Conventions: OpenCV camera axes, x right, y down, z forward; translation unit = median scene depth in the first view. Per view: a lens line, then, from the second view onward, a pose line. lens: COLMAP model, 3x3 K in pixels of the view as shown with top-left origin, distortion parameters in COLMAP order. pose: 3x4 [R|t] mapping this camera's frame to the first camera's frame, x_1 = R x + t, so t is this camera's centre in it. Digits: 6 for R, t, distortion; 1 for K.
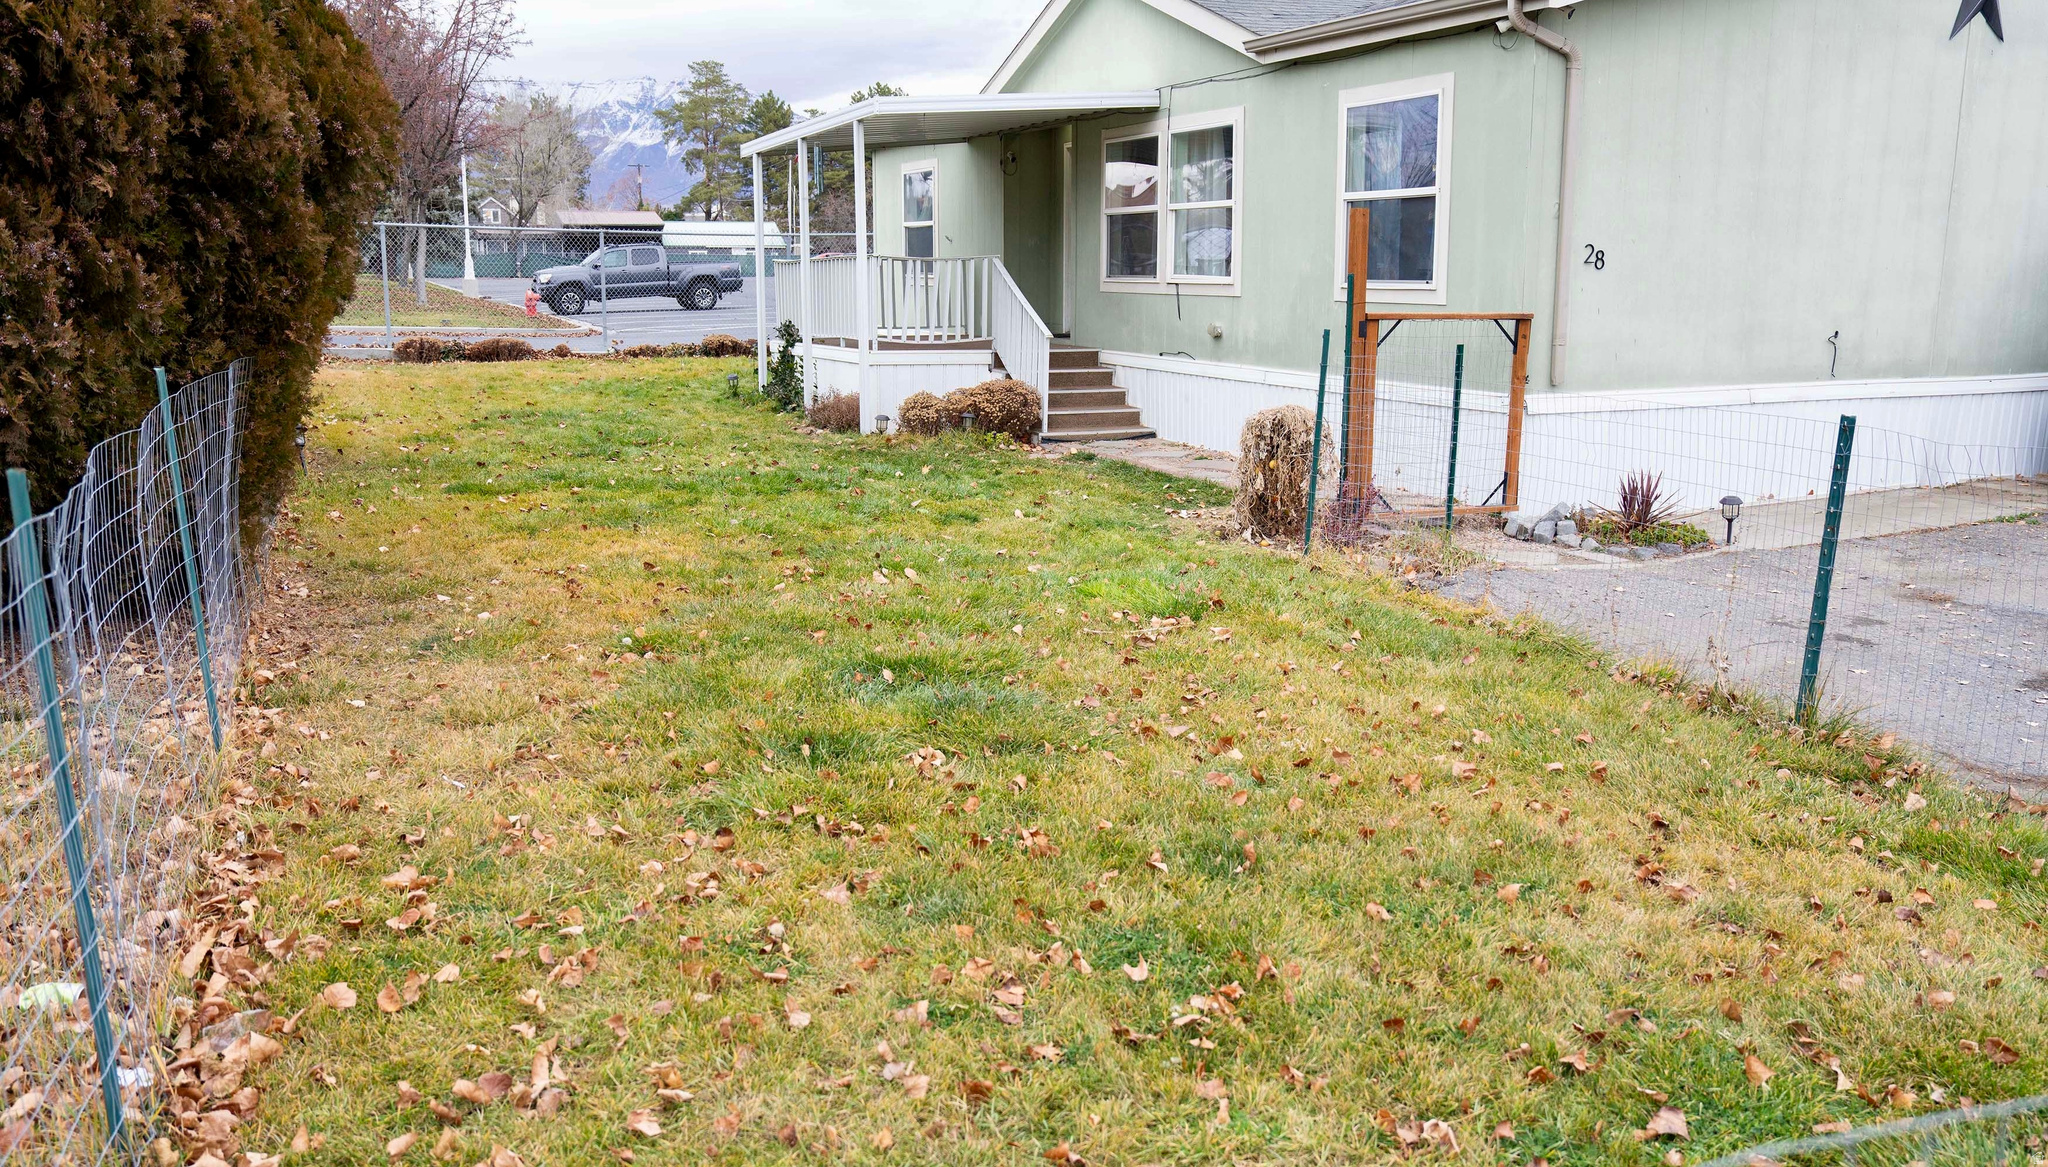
lens RADIAL K [[1759.8, 0, 1024.0], [0, 1759.8, 583.5], [0, 0, 1]] dist [-0.004917, -0.001192]
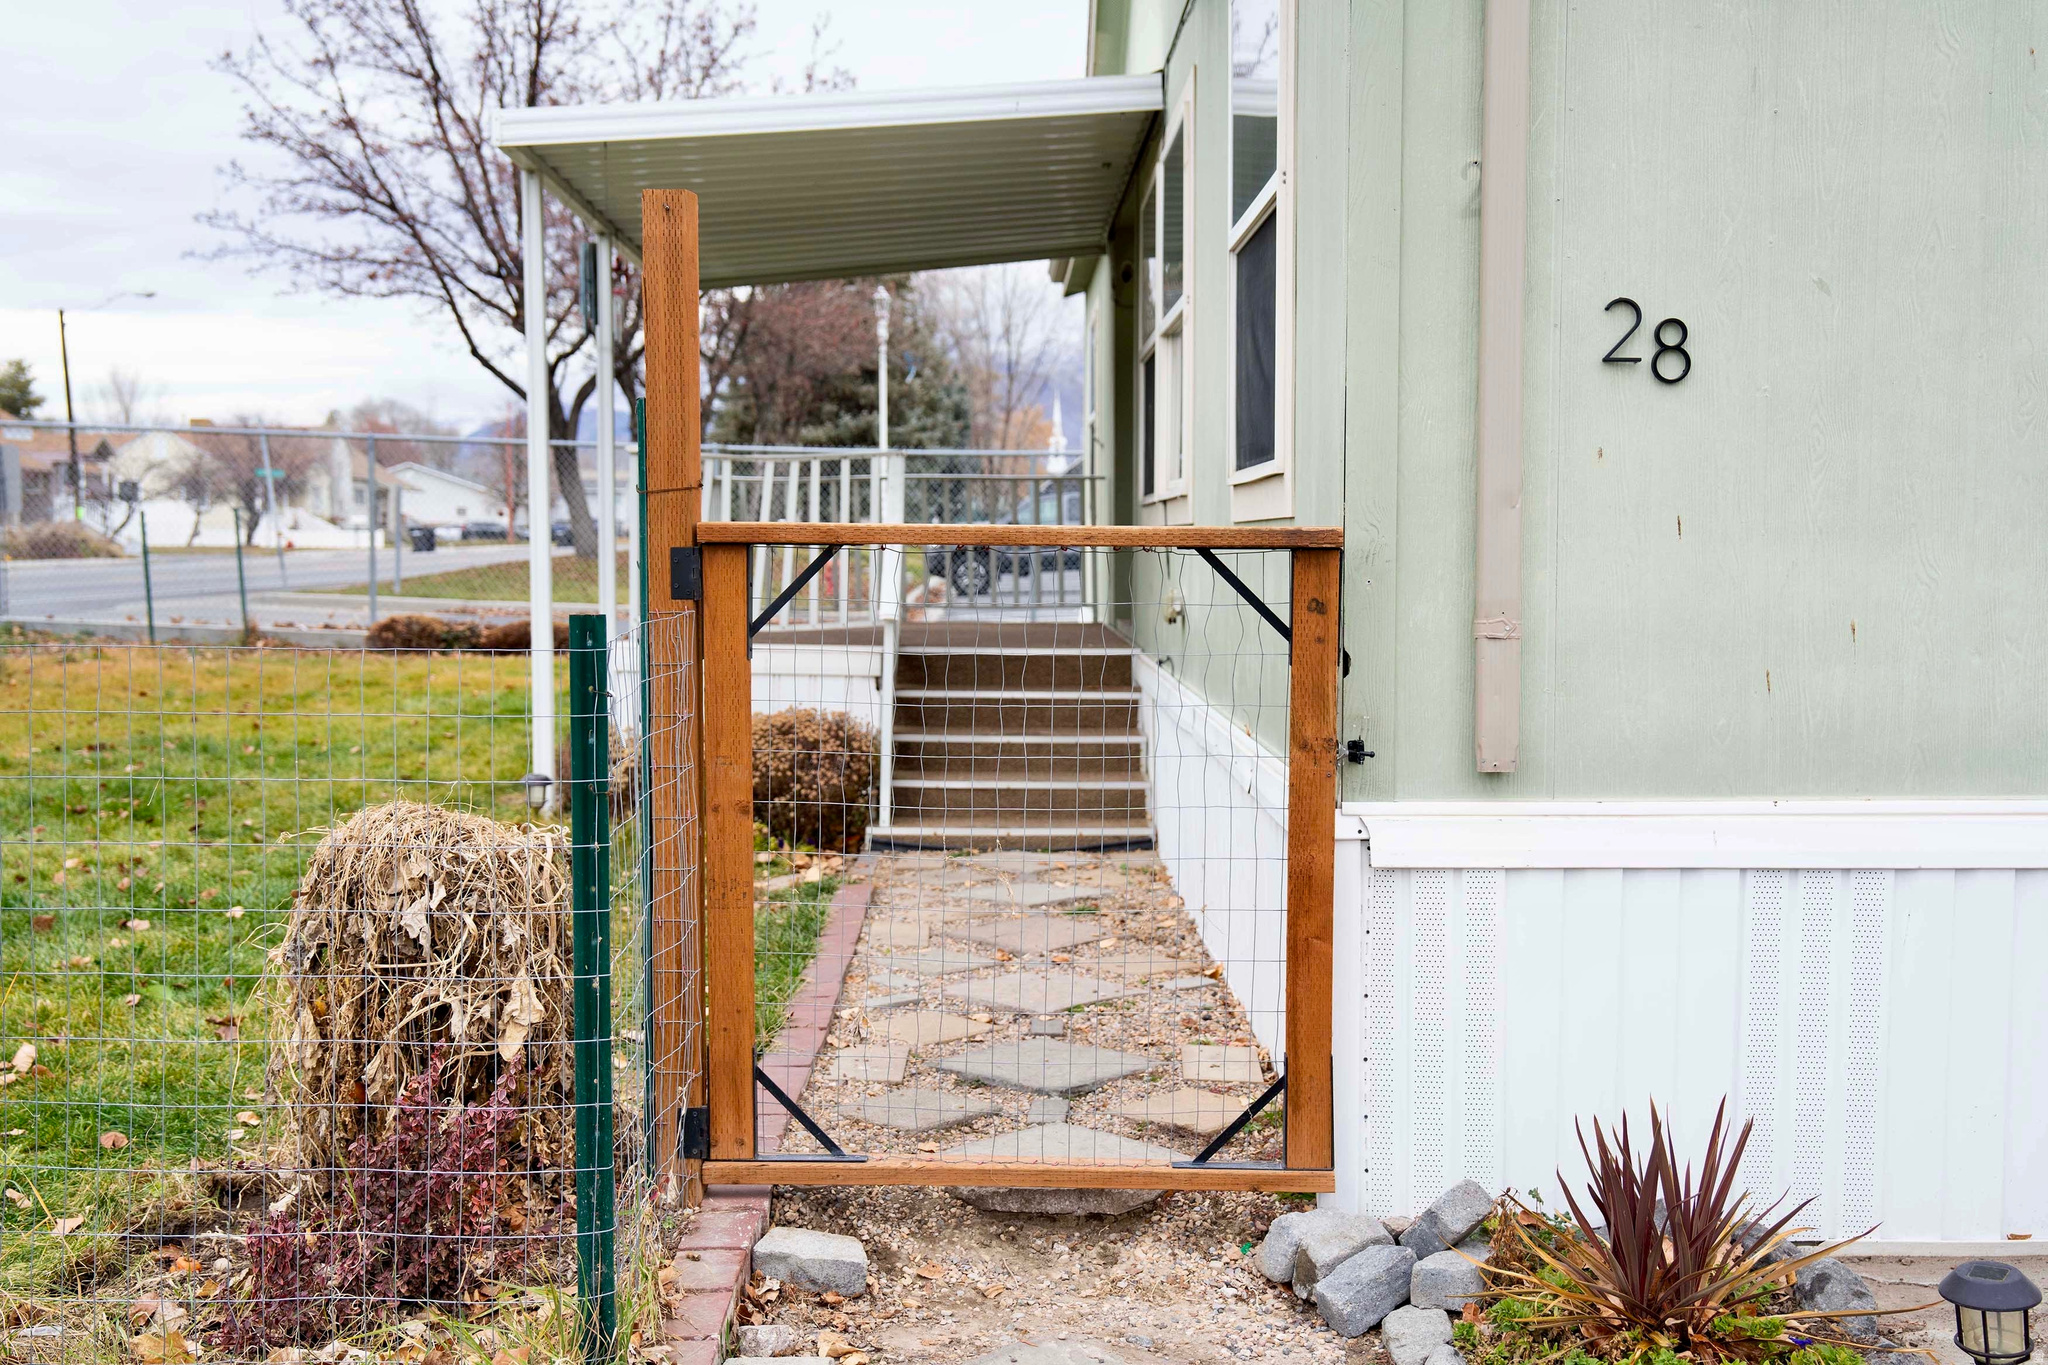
lens RADIAL K [[2346.9, 0, 1024.0], [0, 2346.9, 682.5], [0, 0, 1]] dist [-0.002916, -0.000434]
pose [[0.896683, 0.021599, -0.442146, 0.311449], [-0.075859, 0.991532, -0.105406, -0.061732], [0.436125, 0.128056, 0.890728, 0.471413]]
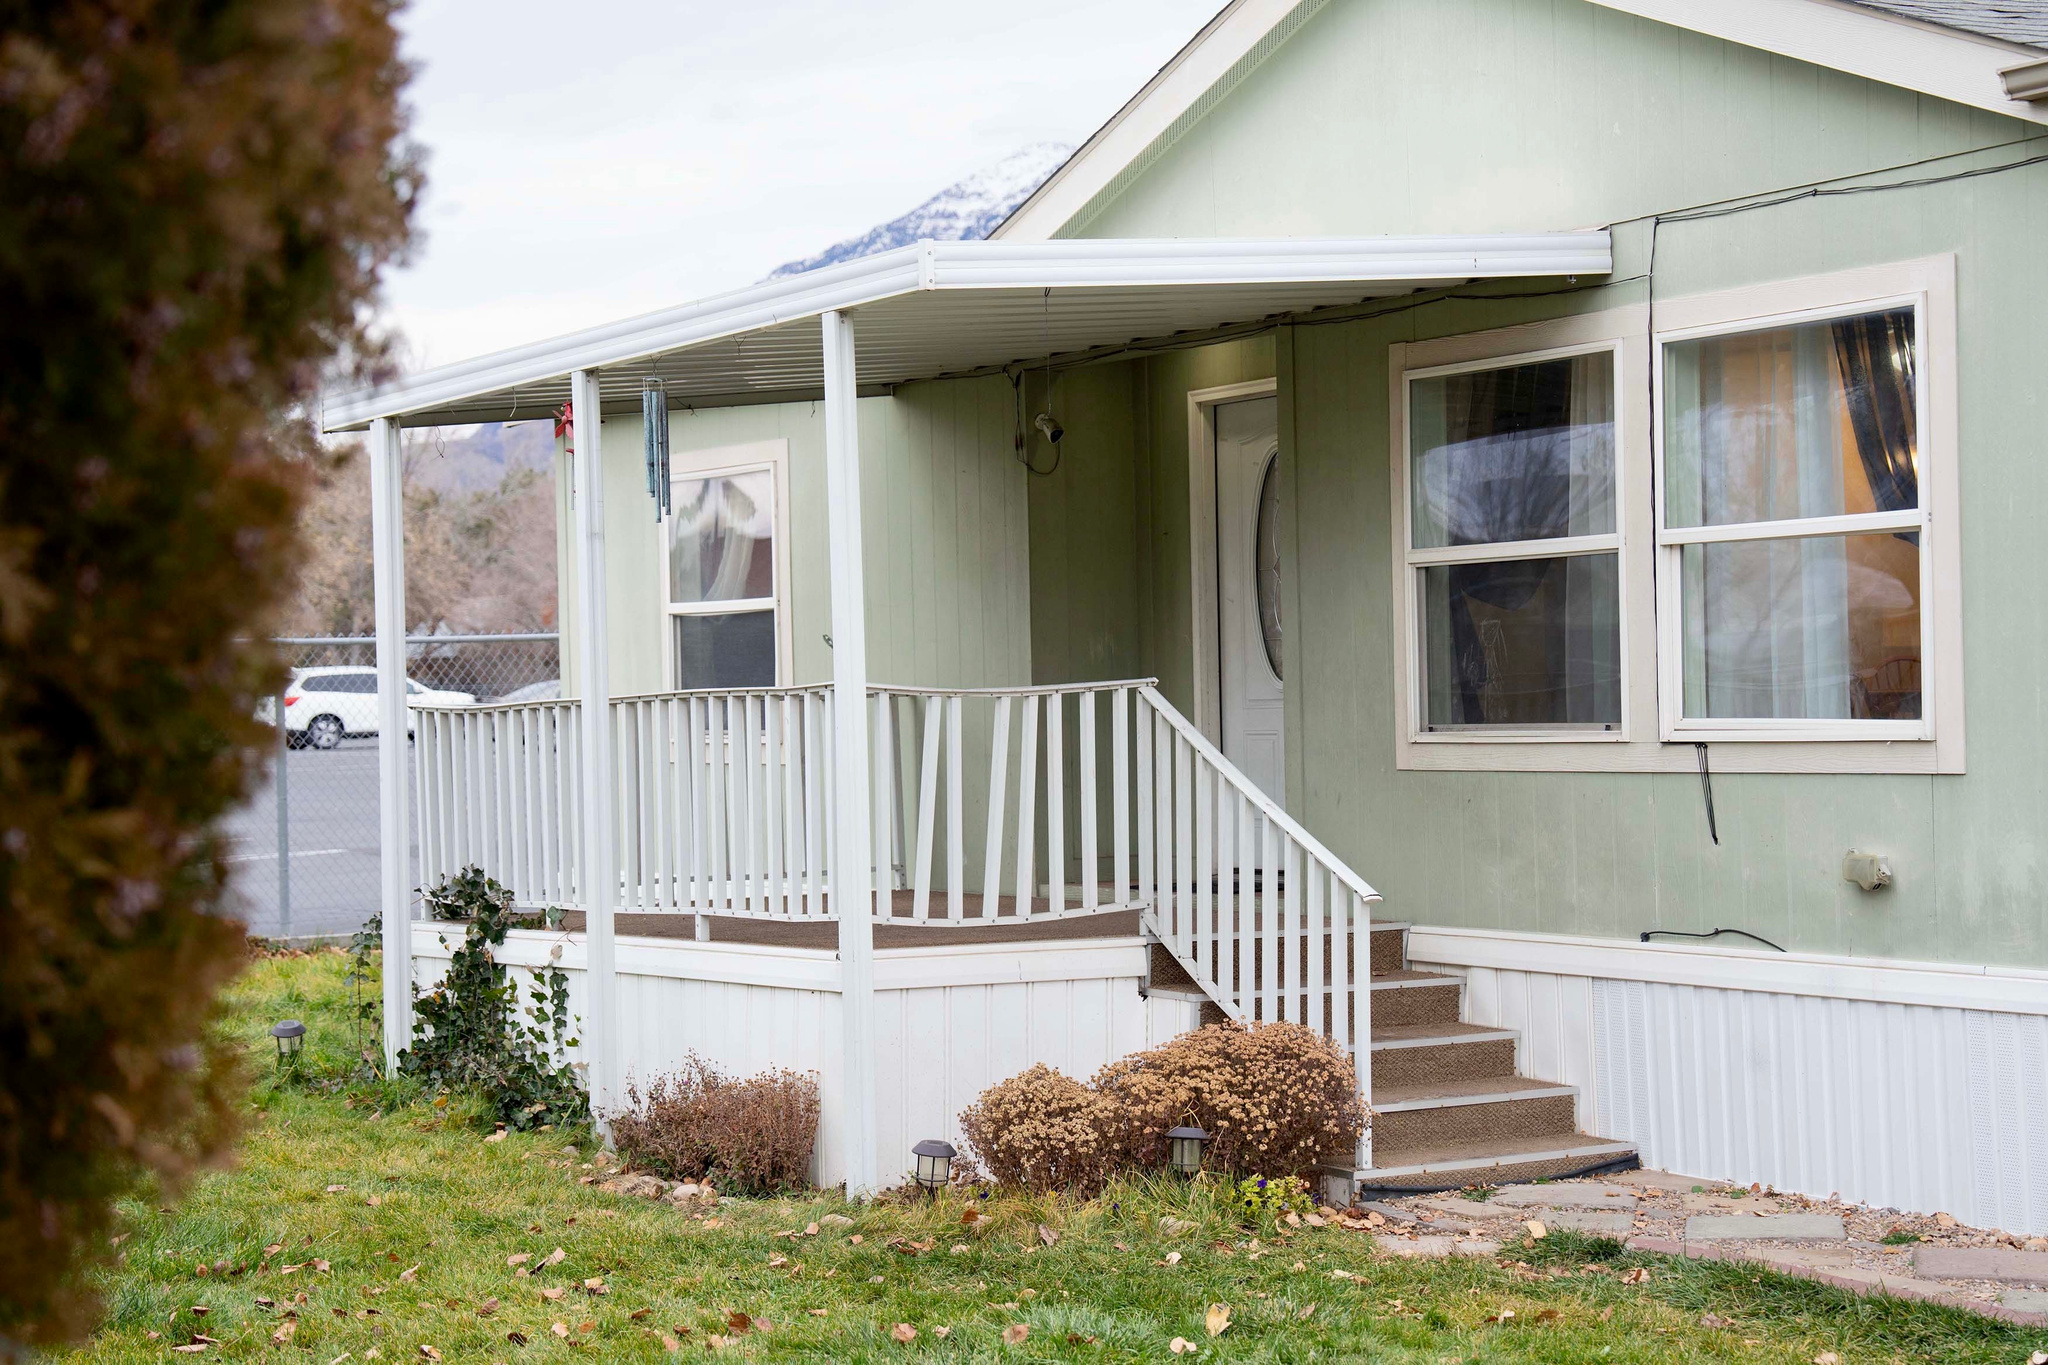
lens RADIAL K [[3662.1, 0, 1024.0], [0, 3662.1, 682.5], [0, 0, 1]] dist [0.291501, 0.000531]
pose [[0.984358, -0.020813, 0.174944, -0.182019], [0.052768, 0.982241, -0.180053, -0.052150], [-0.168090, 0.186468, 0.967975, 0.279963]]
